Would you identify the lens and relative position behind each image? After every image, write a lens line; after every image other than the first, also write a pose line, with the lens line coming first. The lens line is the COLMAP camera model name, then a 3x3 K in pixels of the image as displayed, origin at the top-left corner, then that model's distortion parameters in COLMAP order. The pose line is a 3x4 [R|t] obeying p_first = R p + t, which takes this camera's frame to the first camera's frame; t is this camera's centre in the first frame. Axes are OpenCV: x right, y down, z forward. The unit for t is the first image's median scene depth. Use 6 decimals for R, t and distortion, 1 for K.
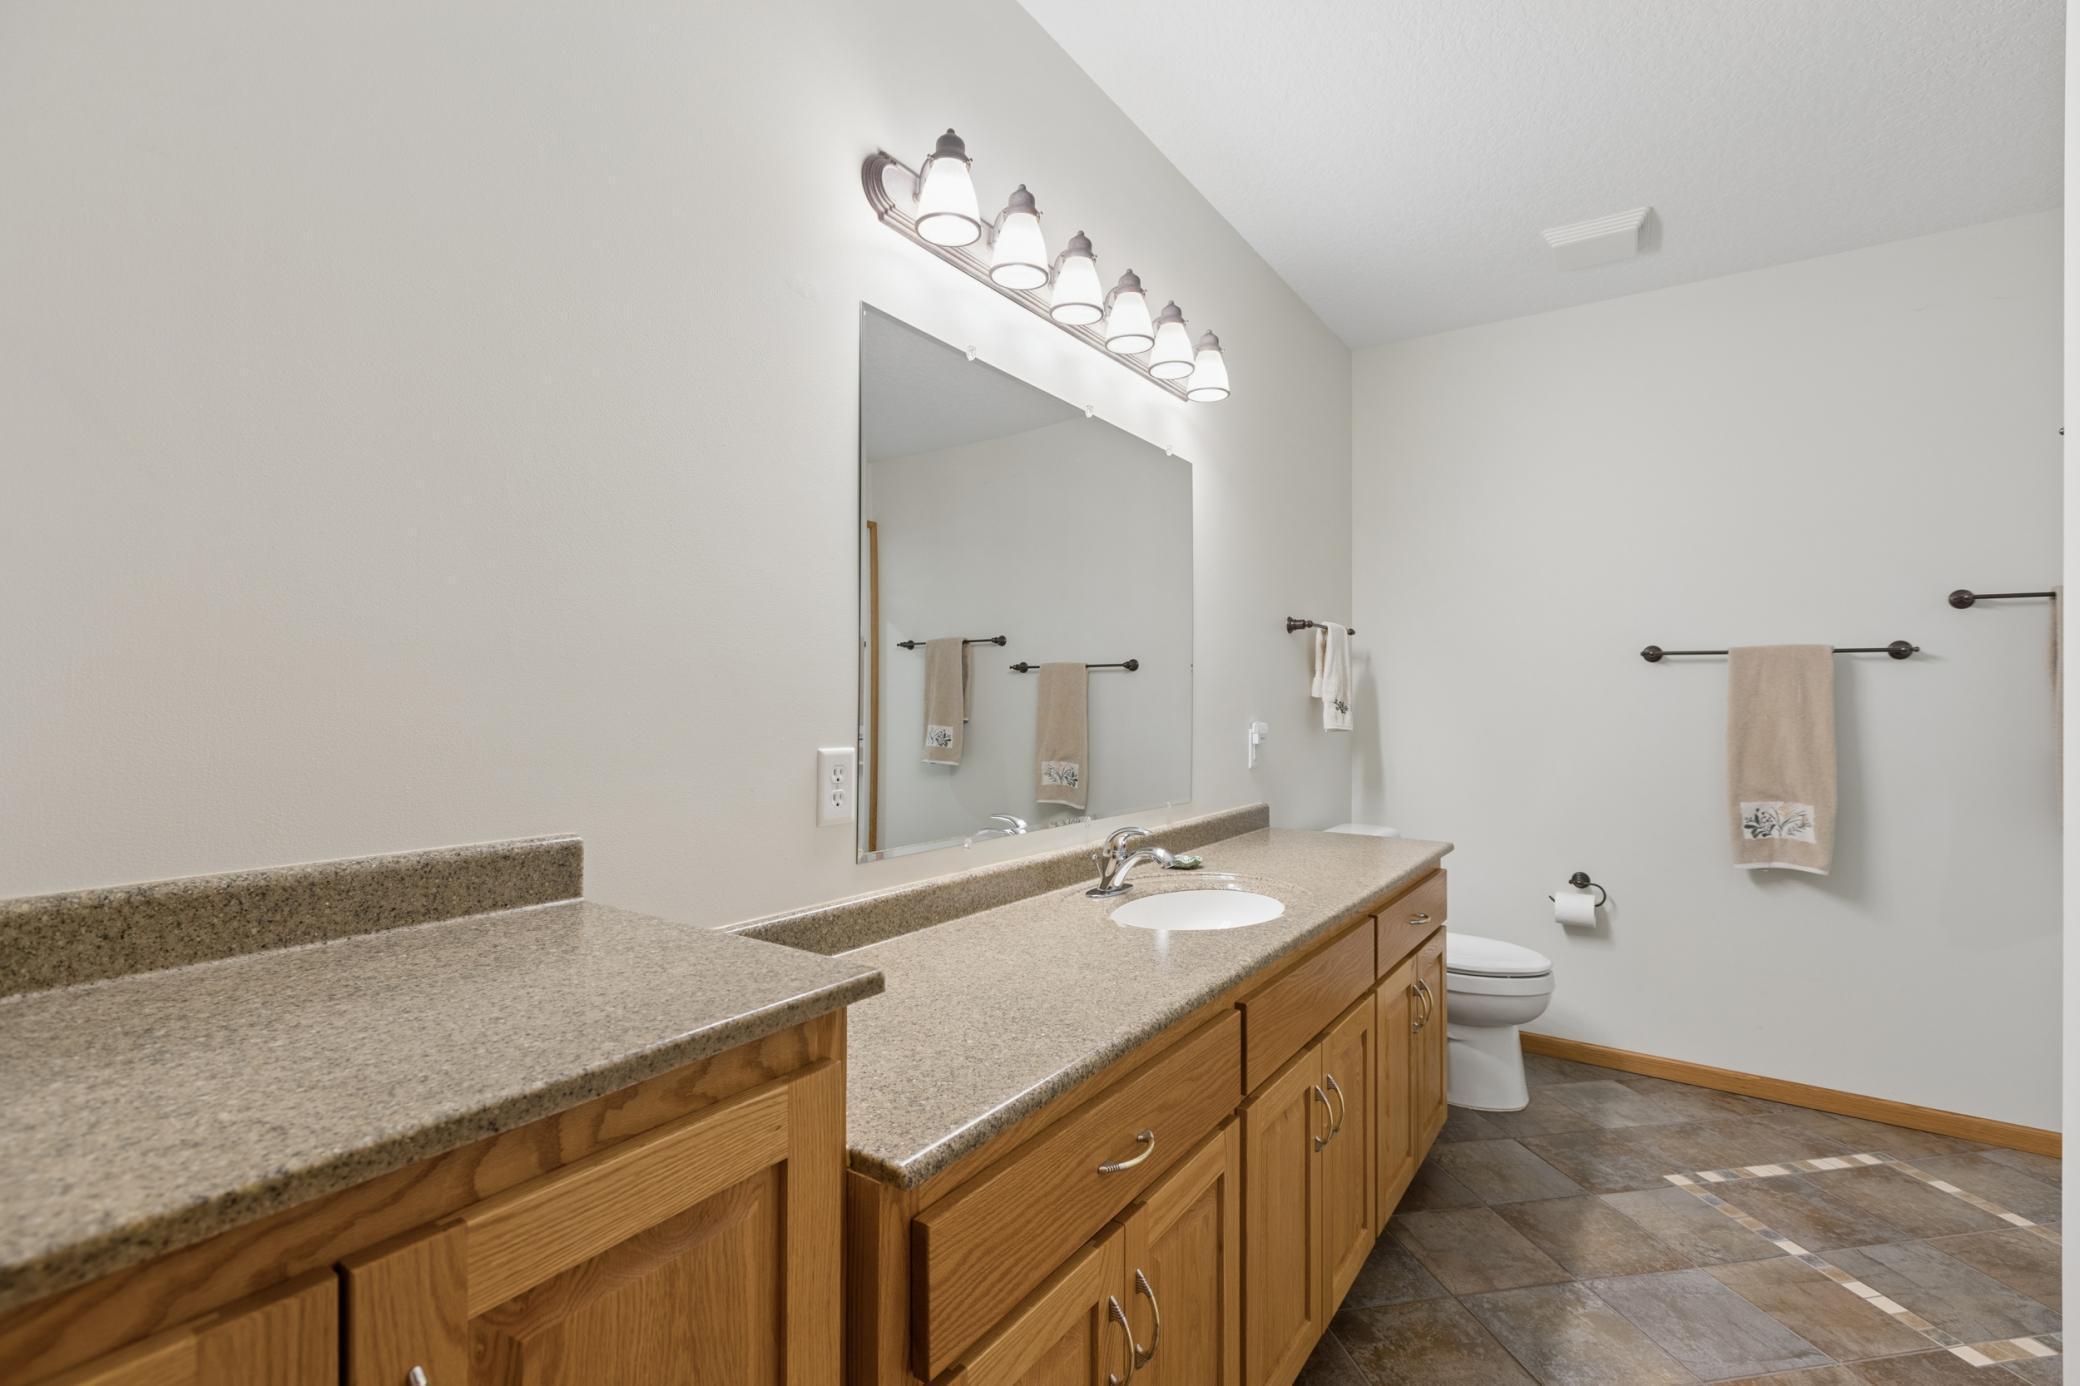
lens RADIAL K [[930.4, 0, 1049.6], [0, 930.4, 695.4], [0, 0, 1]] dist [-0.000641, 0.000184]
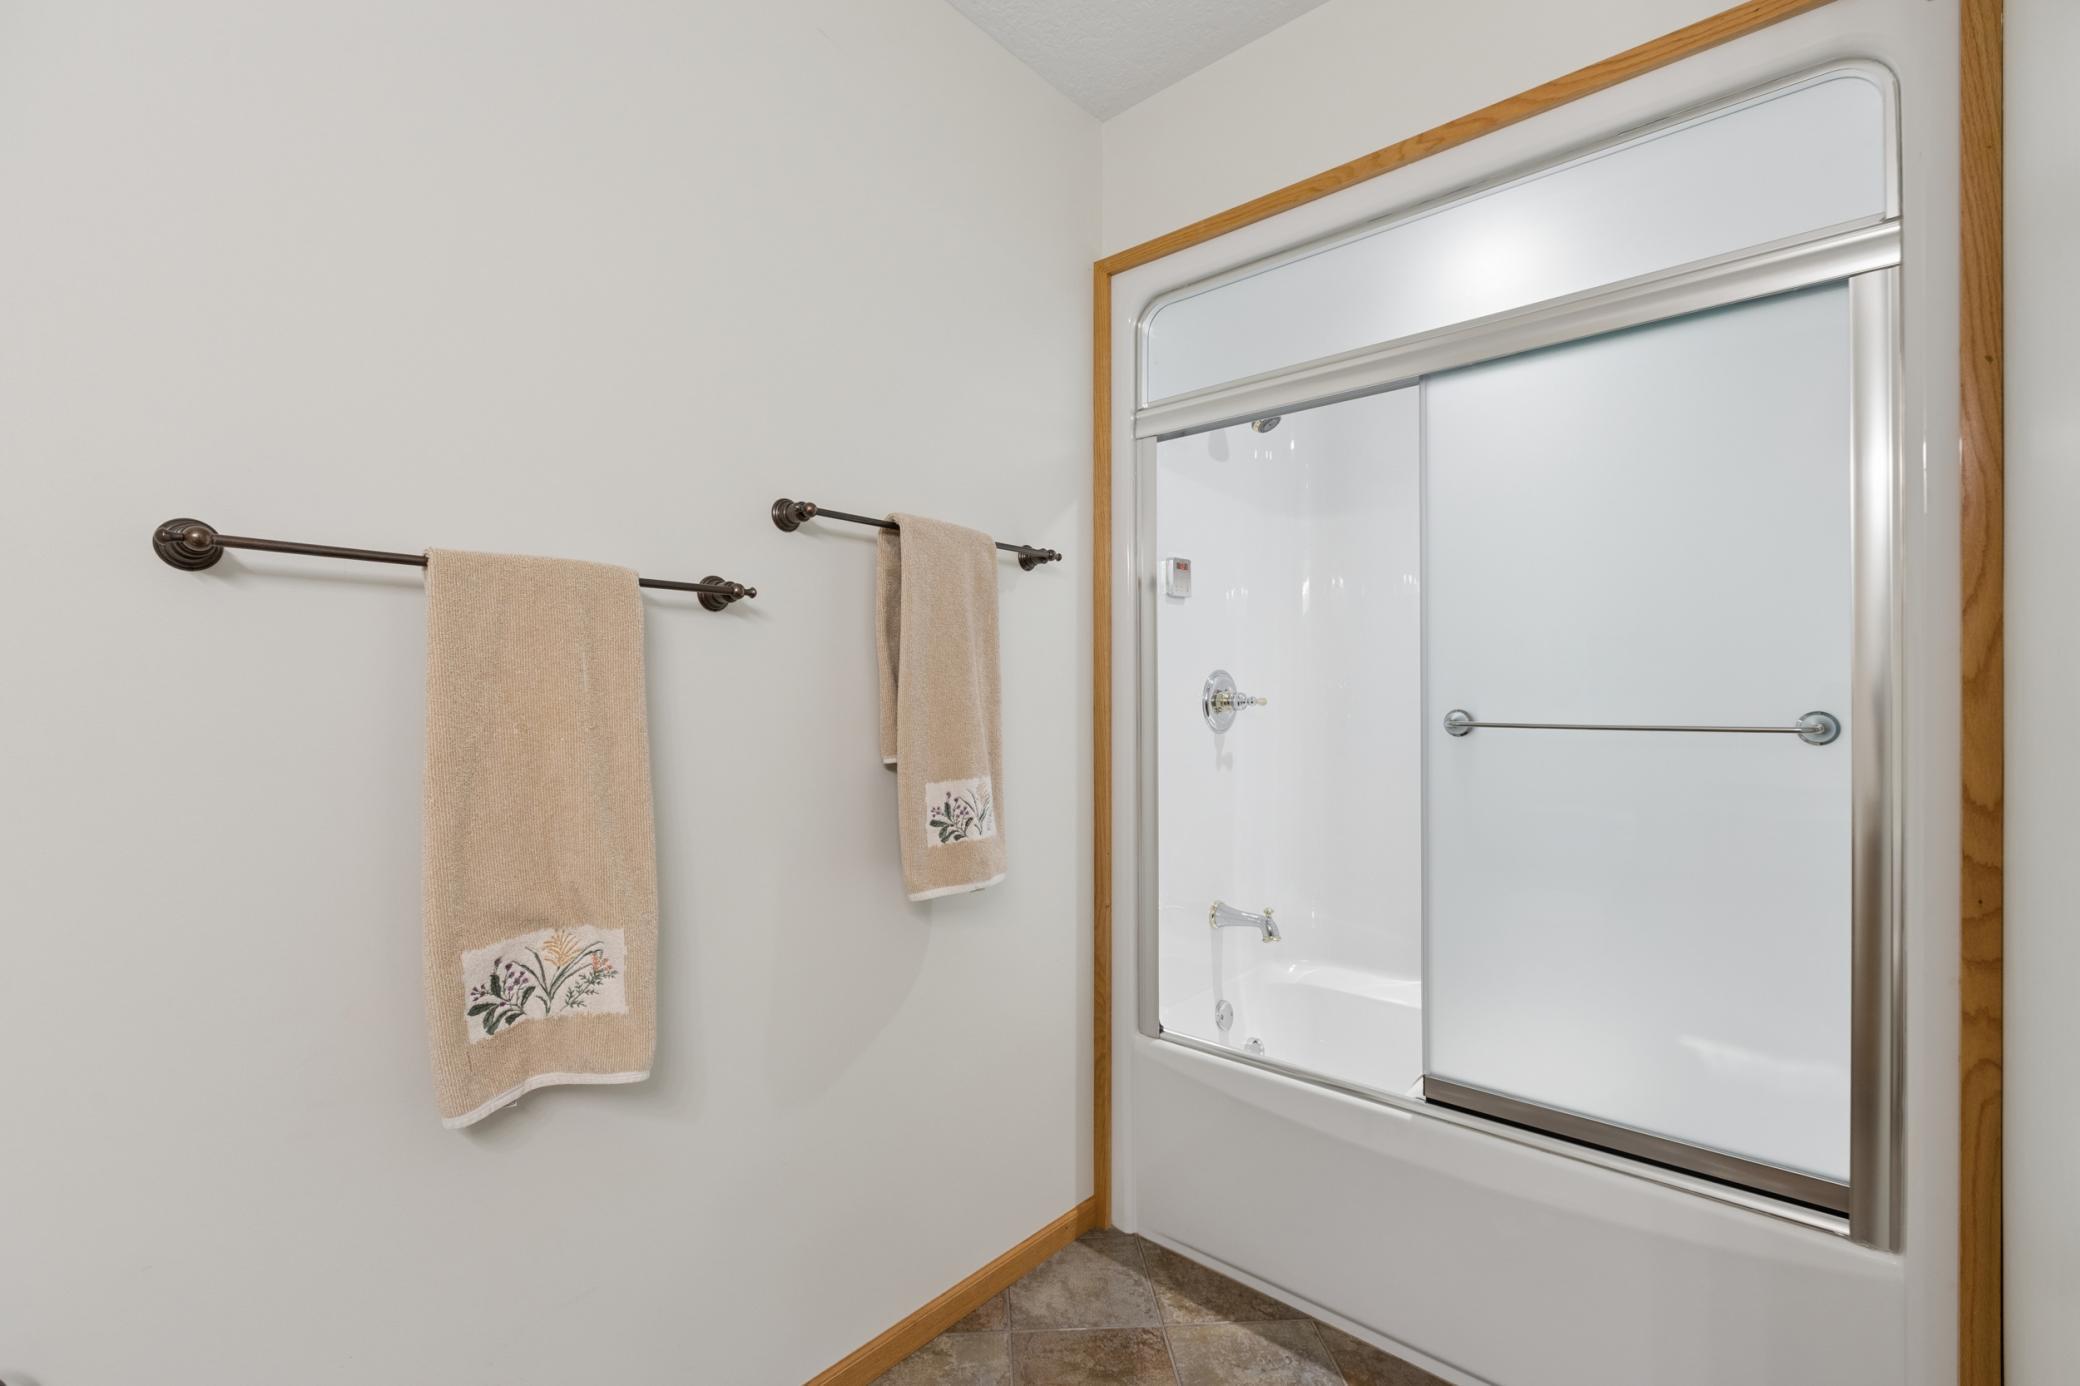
lens RADIAL K [[930.4, 0, 1051.7], [0, 930.4, 682.9], [0, 0, 1]] dist [-0.000641, 0.000184]
pose [[0.124332, -0.003893, 0.992233, 0.397351], [-0.012248, 0.999910, 0.005458, -0.001924], [-0.992165, -0.012831, 0.124273, 0.721418]]
